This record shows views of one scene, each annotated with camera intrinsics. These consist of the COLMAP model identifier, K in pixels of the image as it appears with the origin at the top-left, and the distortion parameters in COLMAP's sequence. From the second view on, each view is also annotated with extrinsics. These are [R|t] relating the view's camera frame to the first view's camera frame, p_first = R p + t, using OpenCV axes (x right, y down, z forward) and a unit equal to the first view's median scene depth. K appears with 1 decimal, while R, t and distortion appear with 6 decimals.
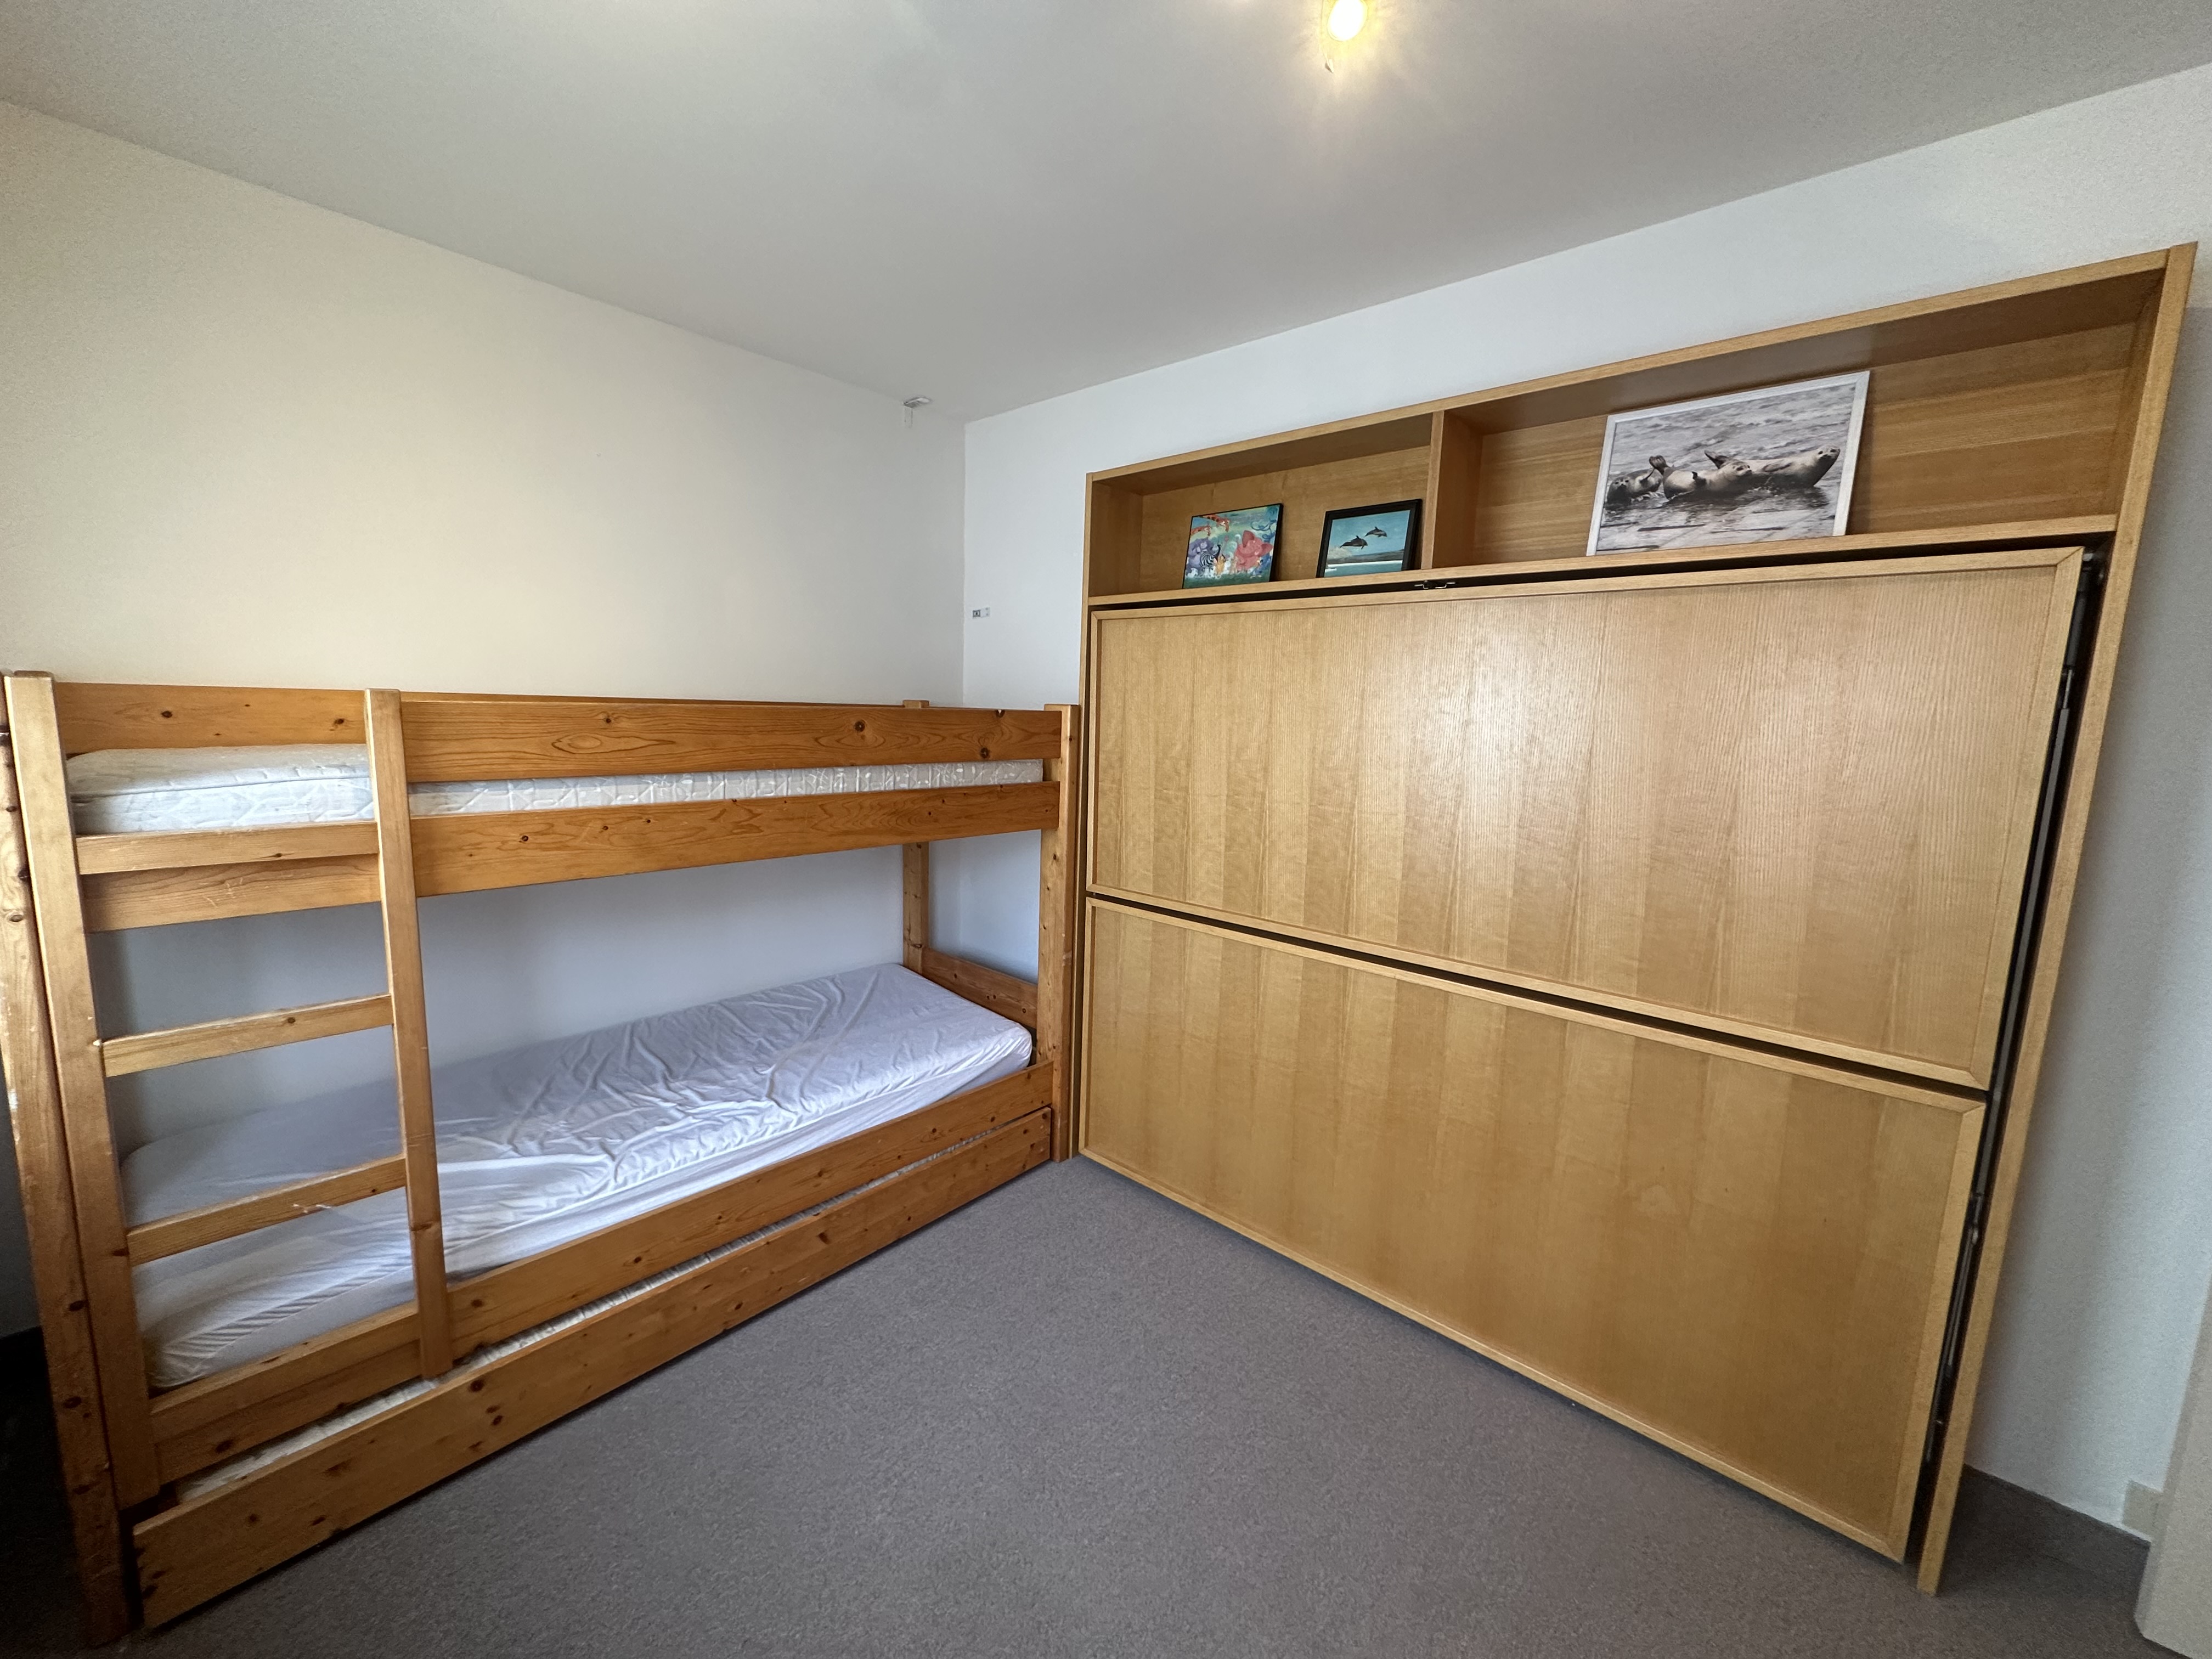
lens RADIAL K [[876.3, 0, 1099.7], [0, 876.3, 831.7], [0, 0, 1]] dist [-0.002470, -0.000530]
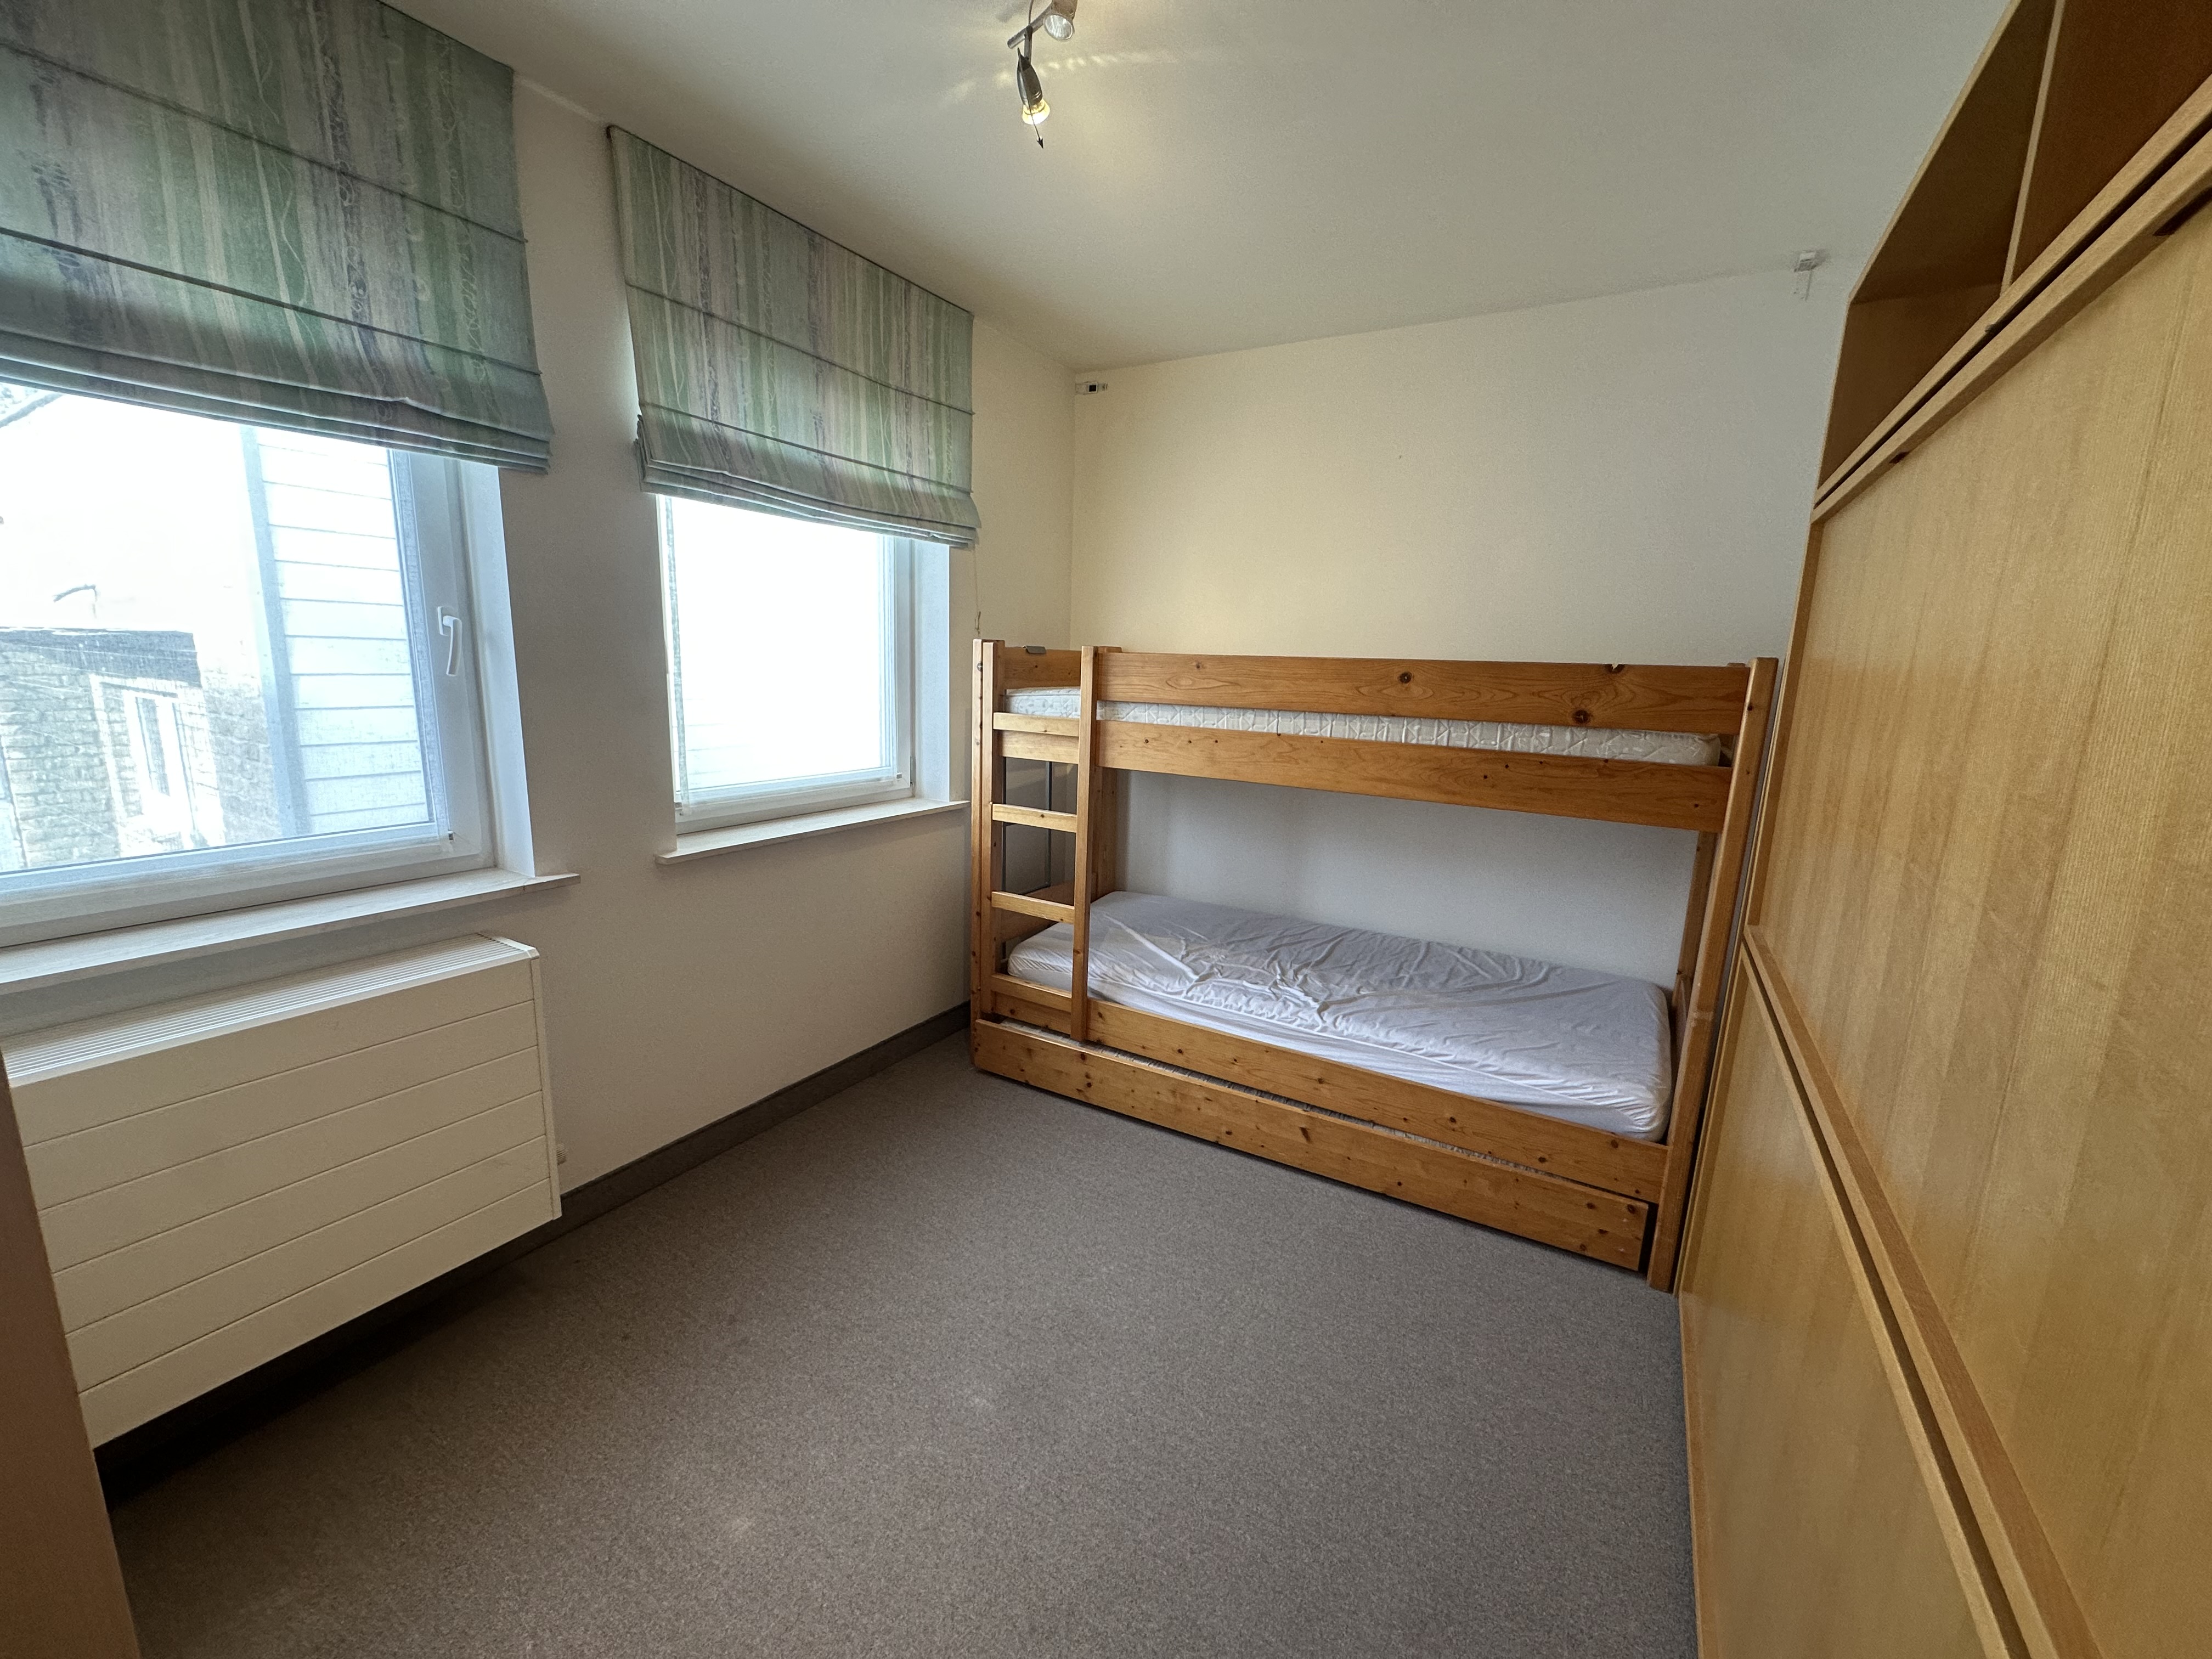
lens RADIAL K [[876.3, 0, 1103.8], [0, 876.3, 824.3], [0, 0, 1]] dist [-0.002470, -0.000530]
pose [[0.204576, 0.157995, -0.966016, 0.659112], [-0.164145, 0.978450, 0.125267, -0.023201], [0.964990, 0.132940, 0.226102, 0.446309]]
